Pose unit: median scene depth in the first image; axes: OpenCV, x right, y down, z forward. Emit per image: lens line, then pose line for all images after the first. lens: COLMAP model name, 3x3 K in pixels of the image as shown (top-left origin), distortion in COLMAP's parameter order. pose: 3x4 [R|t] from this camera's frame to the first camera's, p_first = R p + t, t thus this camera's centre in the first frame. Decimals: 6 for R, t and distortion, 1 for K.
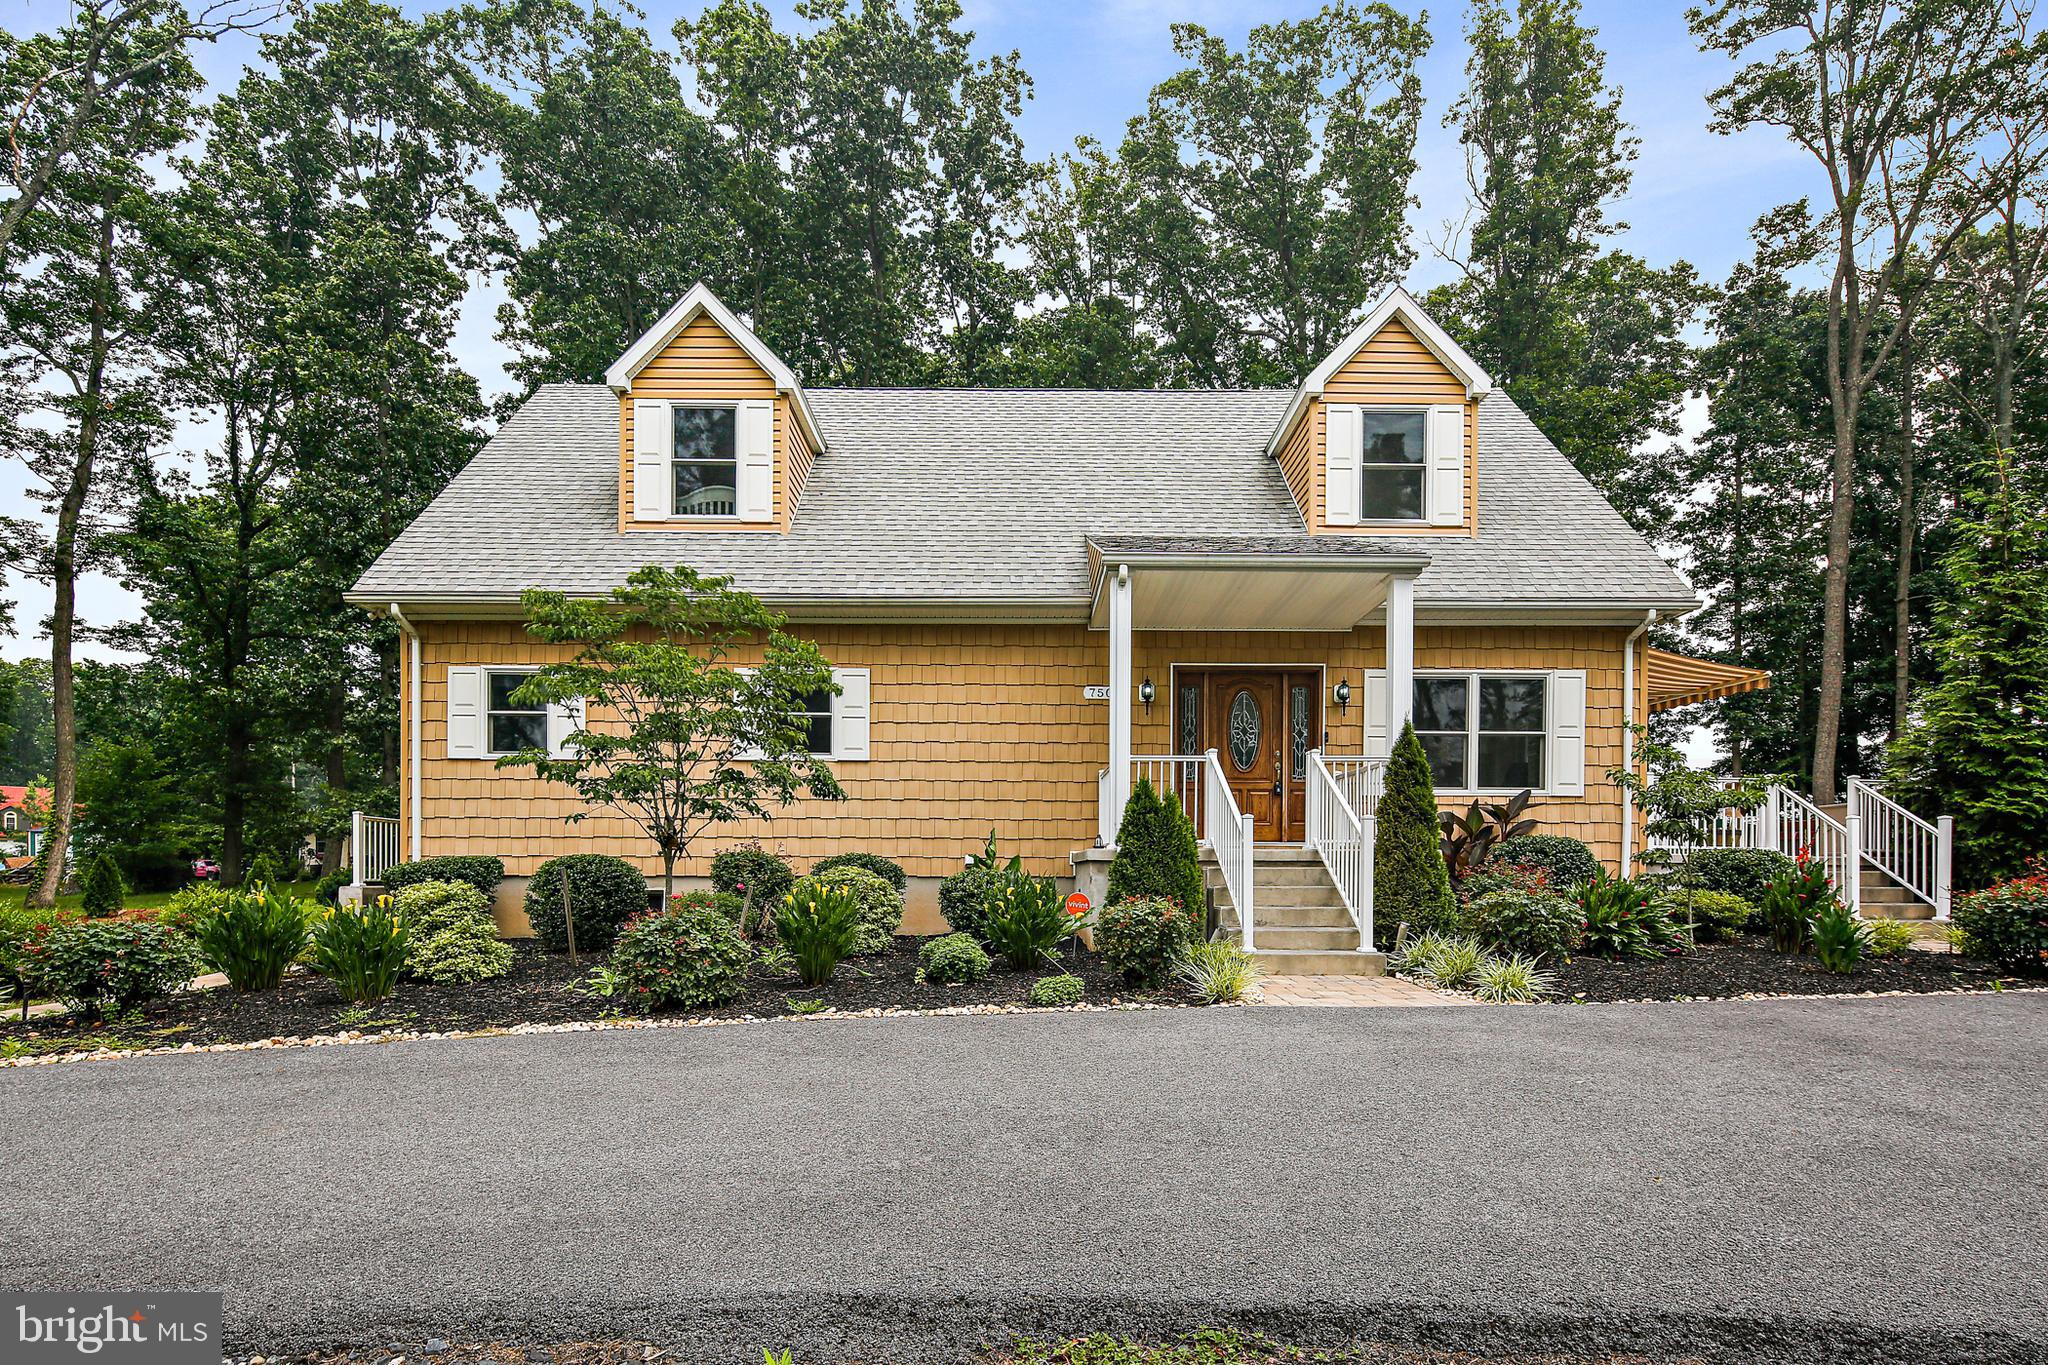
lens RADIAL K [[1002.3, 0, 1032.3], [0, 1002.3, 895.8], [0, 0, 1]] dist [0.001626, -0.003607]
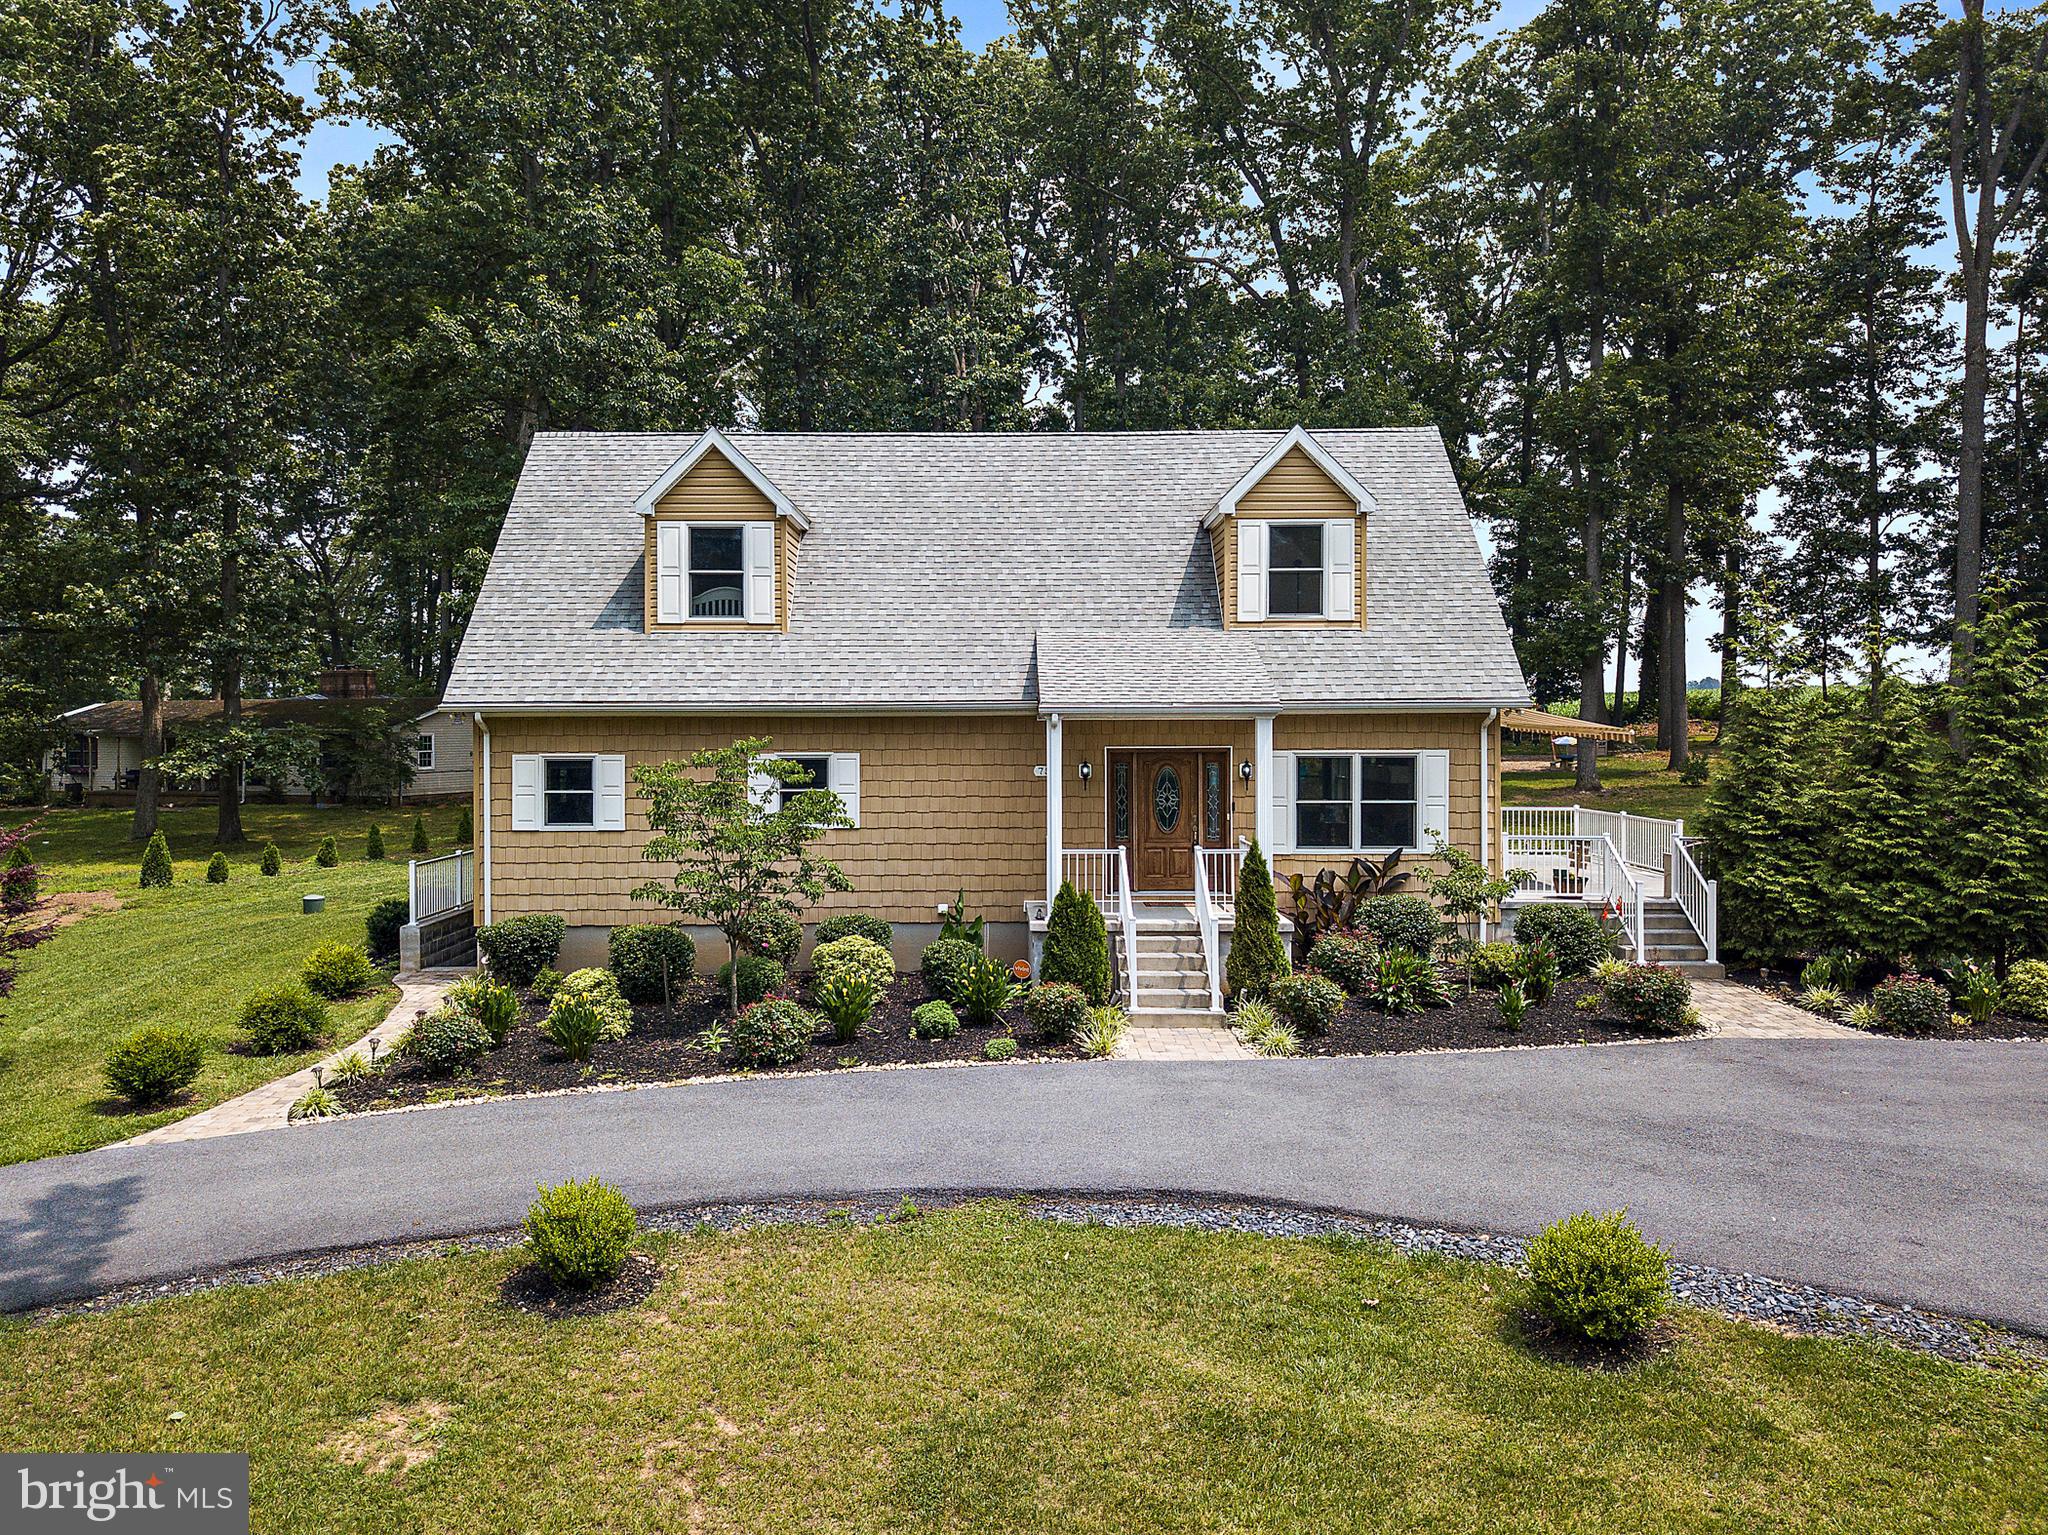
lens RADIAL K [[1579.9, 0, 1017.1], [0, 1579.9, 760.1], [0, 0, 1]] dist [0.004913, -0.005506]
pose [[0.999951, -0.007607, -0.006387, 0.042438], [0.007644, 0.999954, 0.005718, -0.226790], [0.006343, -0.005767, 0.999963, -0.912173]]
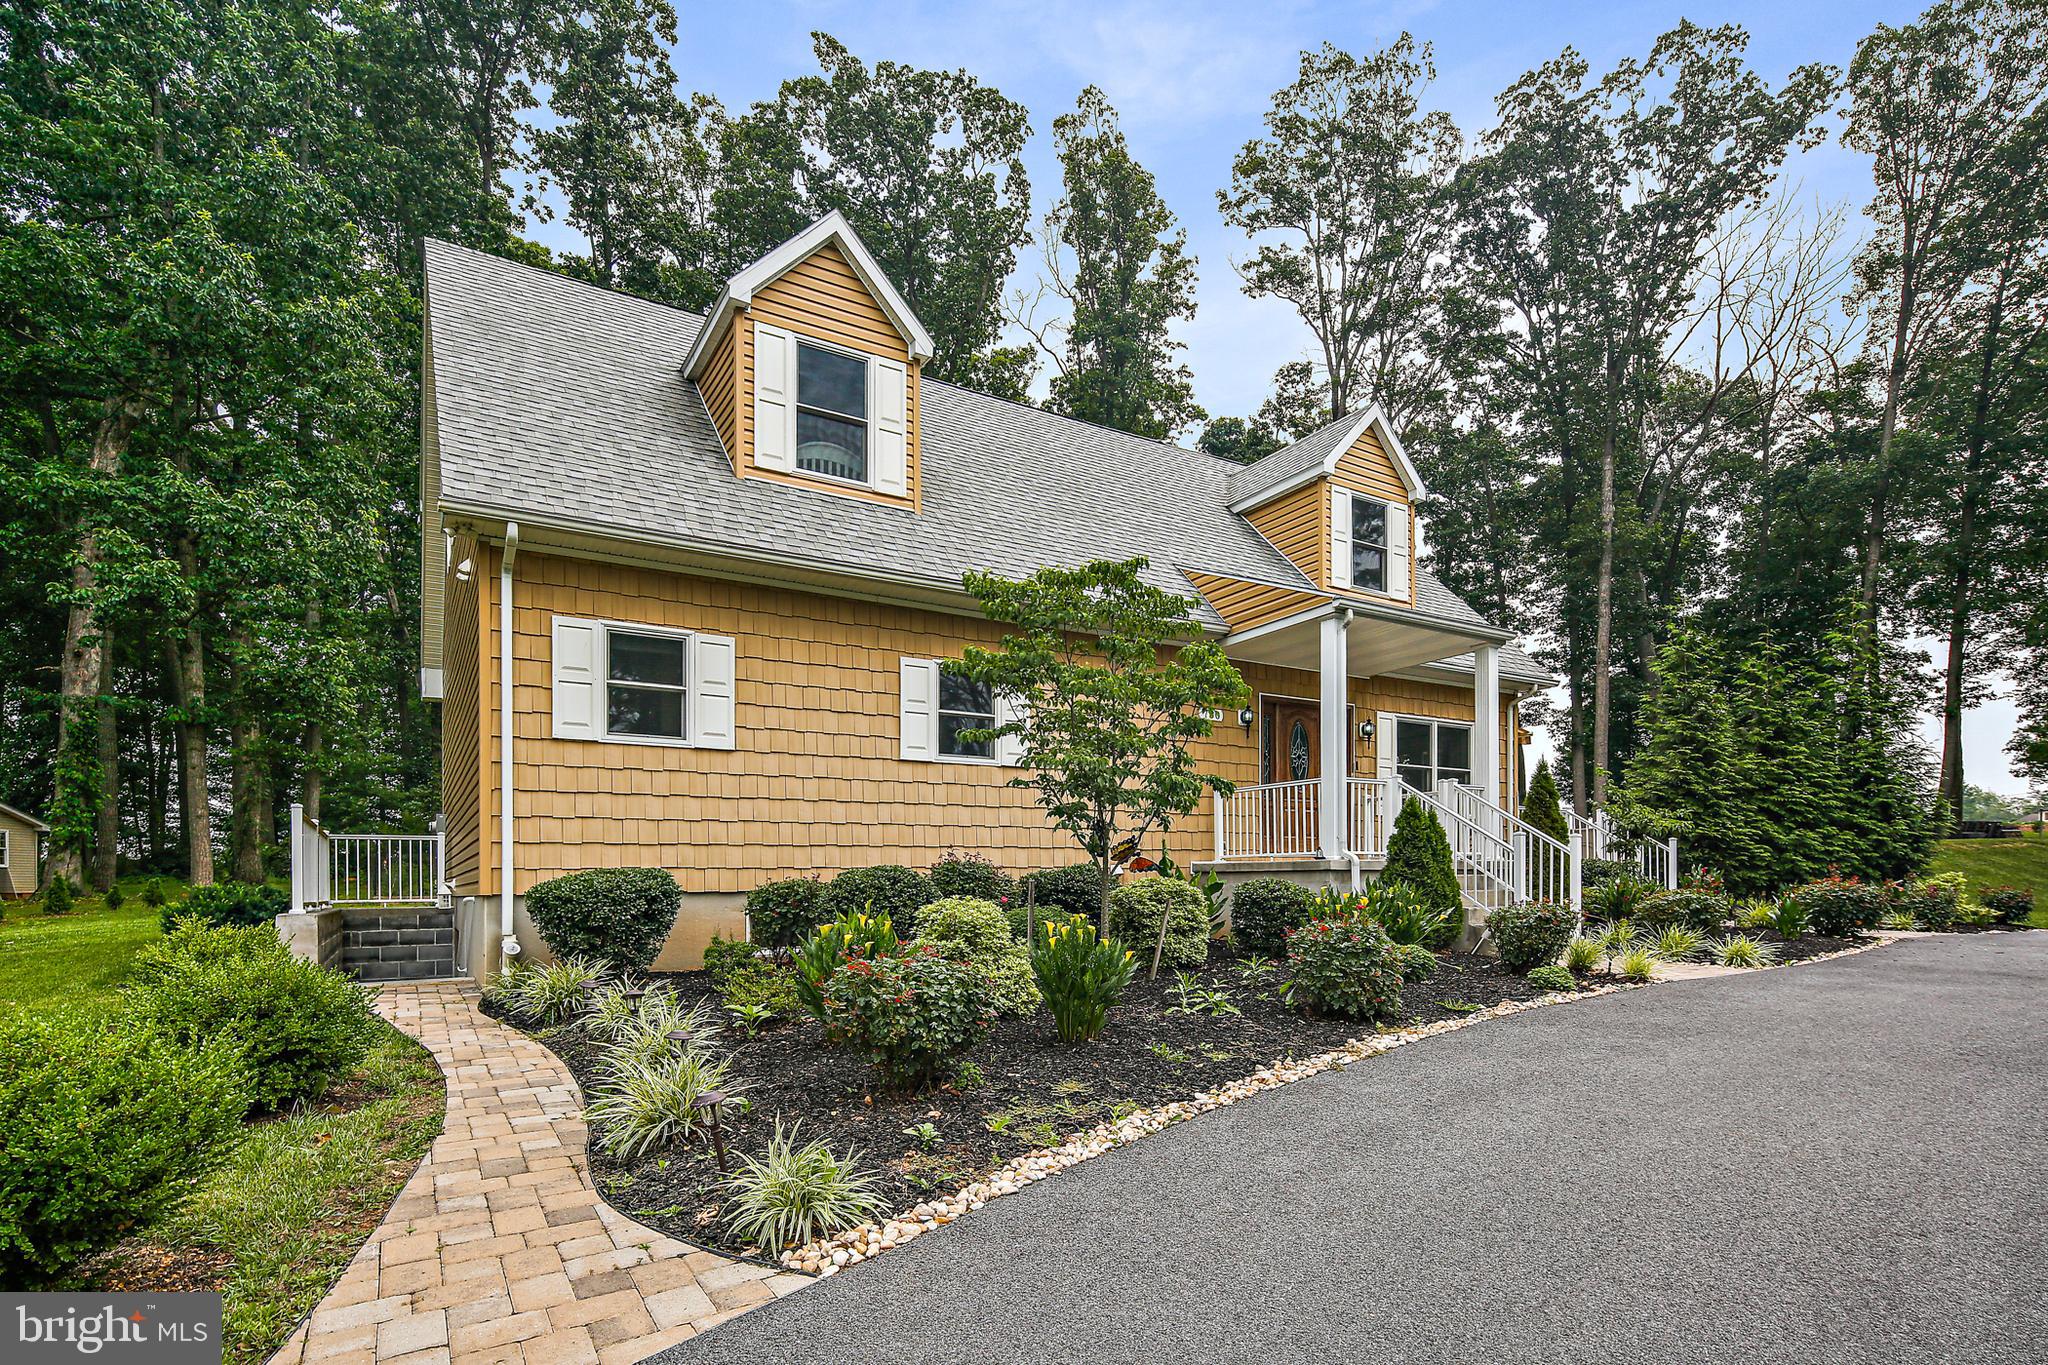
lens RADIAL K [[1002.3, 0, 1016.2], [0, 1002.3, 903.0], [0, 0, 1]] dist [0.001626, -0.003607]
pose [[0.861150, -0.021925, 0.507878, -0.663585], [0.022193, 0.999738, 0.005529, -0.009709], [-0.507866, 0.006510, 0.861411, 0.176398]]
